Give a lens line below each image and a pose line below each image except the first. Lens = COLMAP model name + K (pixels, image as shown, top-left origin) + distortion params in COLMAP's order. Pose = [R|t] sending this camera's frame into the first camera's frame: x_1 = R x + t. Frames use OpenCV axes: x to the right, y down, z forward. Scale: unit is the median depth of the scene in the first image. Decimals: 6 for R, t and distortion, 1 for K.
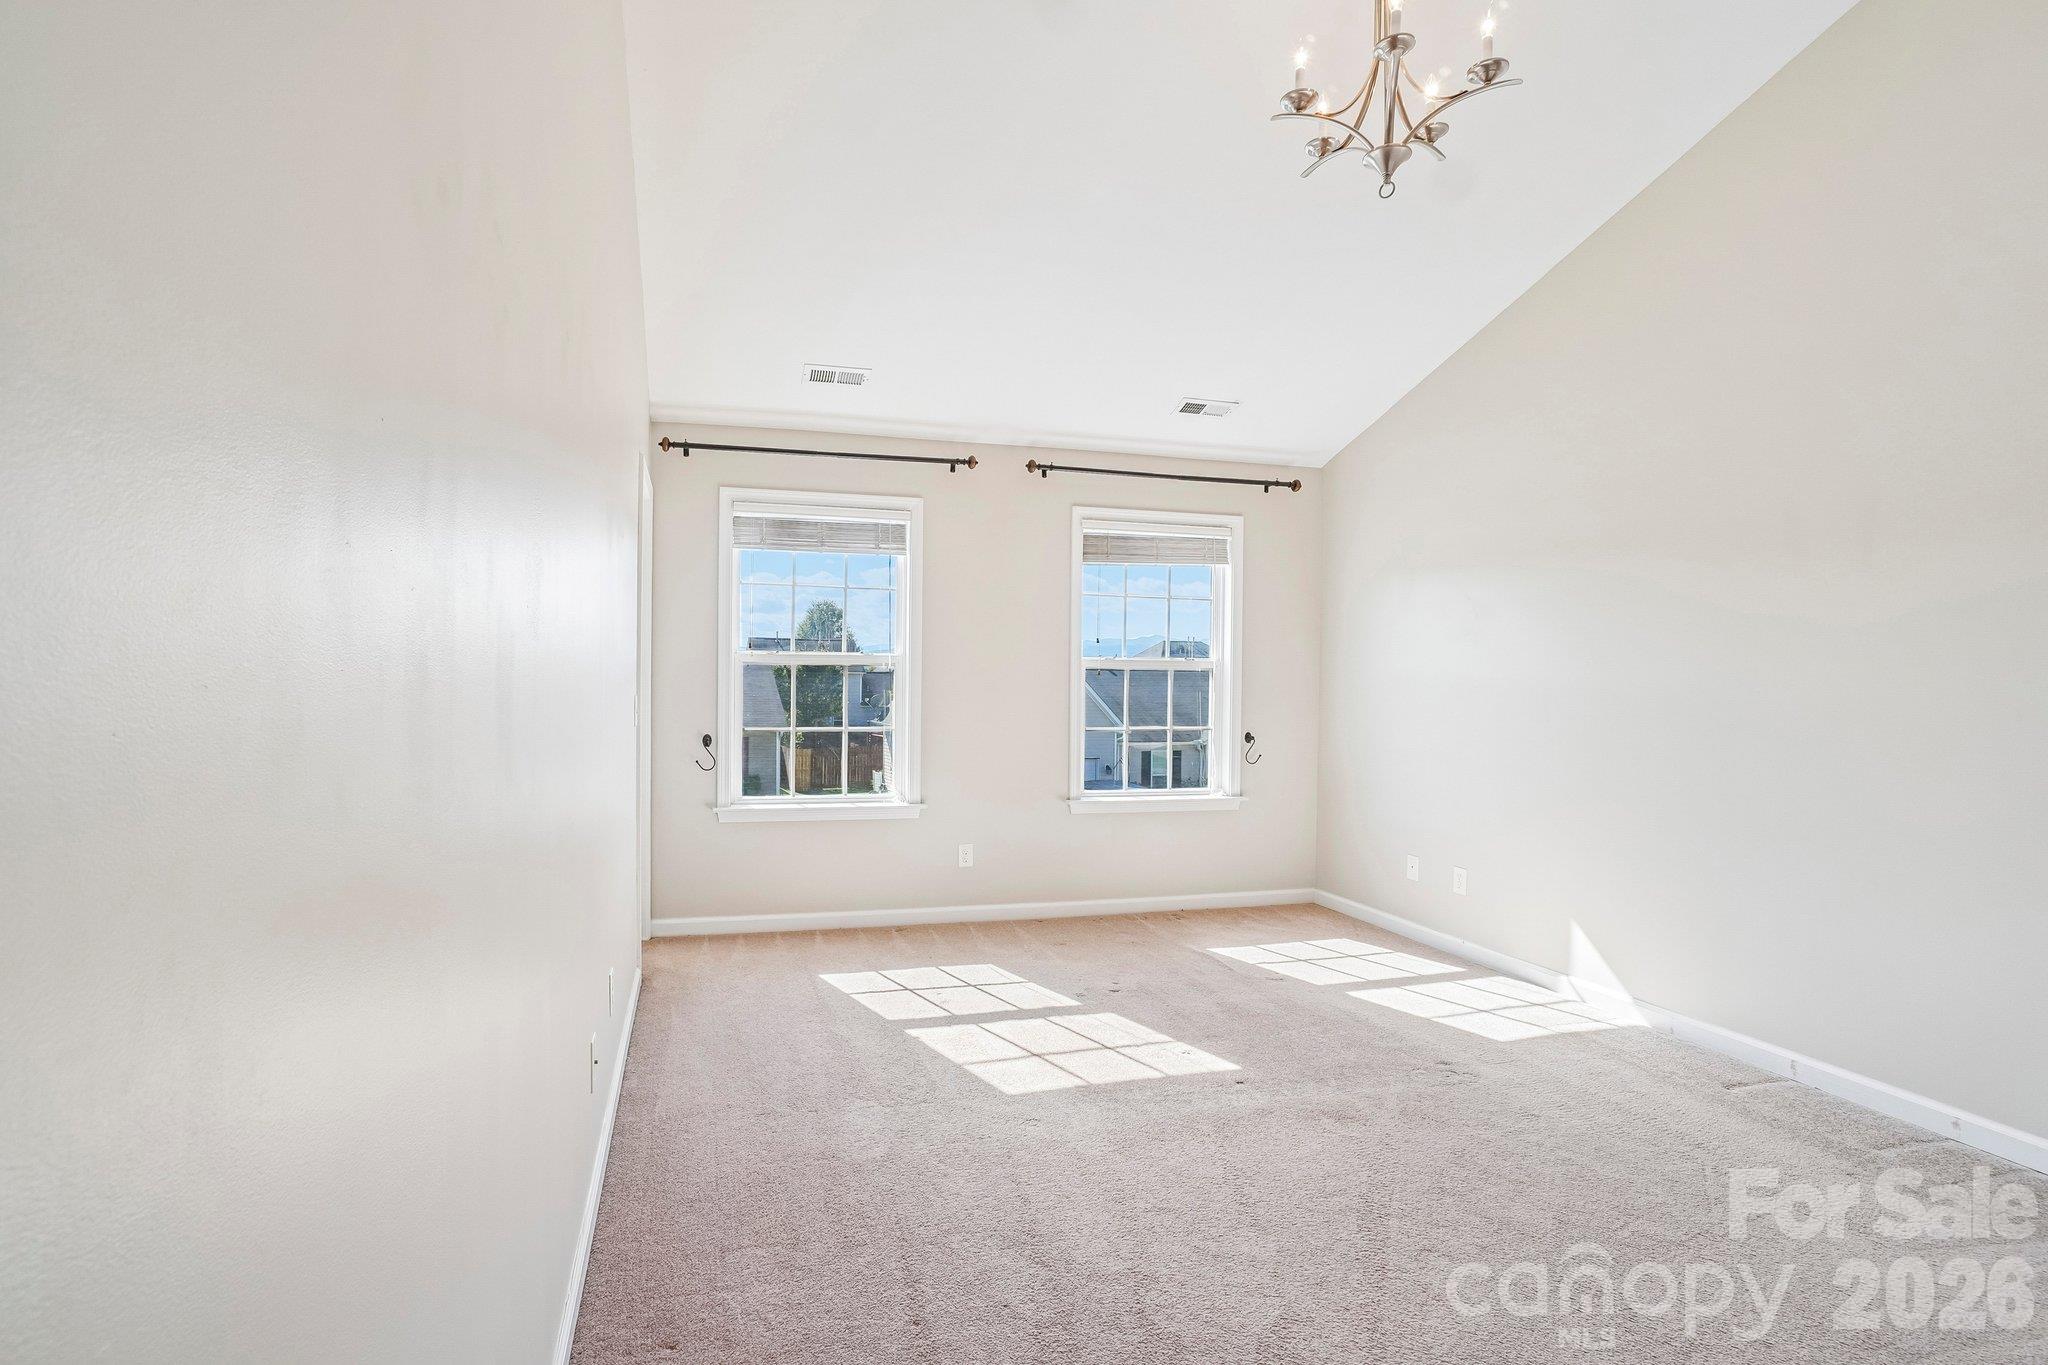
lens RADIAL K [[923.1, 0, 961.1], [0, 923.1, 700.1], [0, 0, 1]] dist [0.014248, 0.000029]
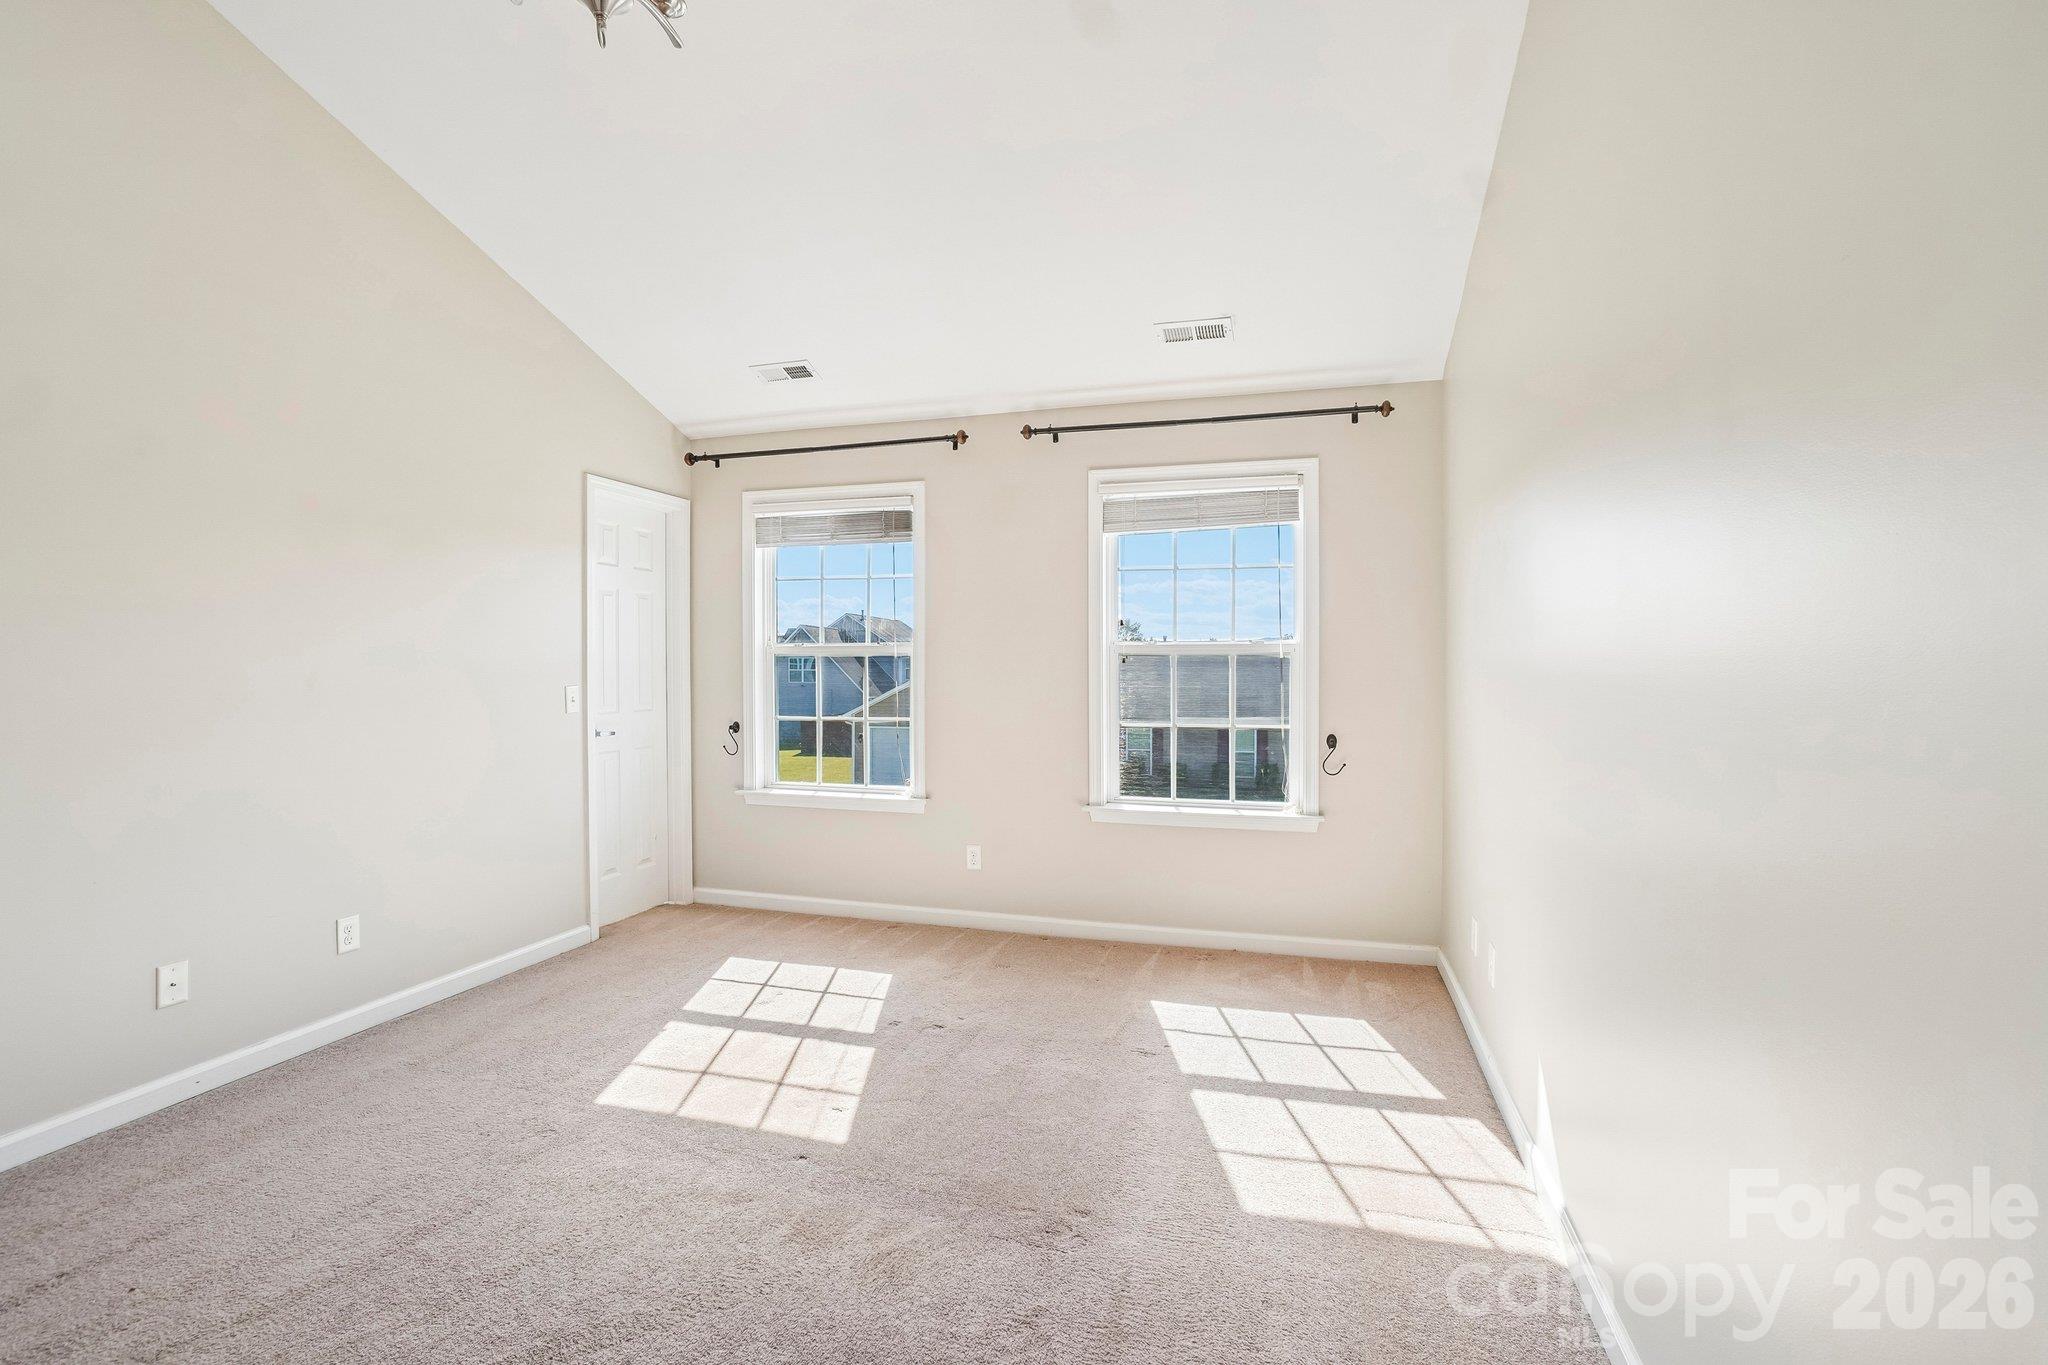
lens RADIAL K [[923.1, 0, 1022.2], [0, 923.1, 679.4], [0, 0, 1]] dist [0.014248, 0.000029]
pose [[0.859278, 0.005907, -0.511475, 0.548020], [-0.002450, 0.999969, 0.007433, -0.019165], [0.511504, -0.005134, 0.859266, 0.226318]]
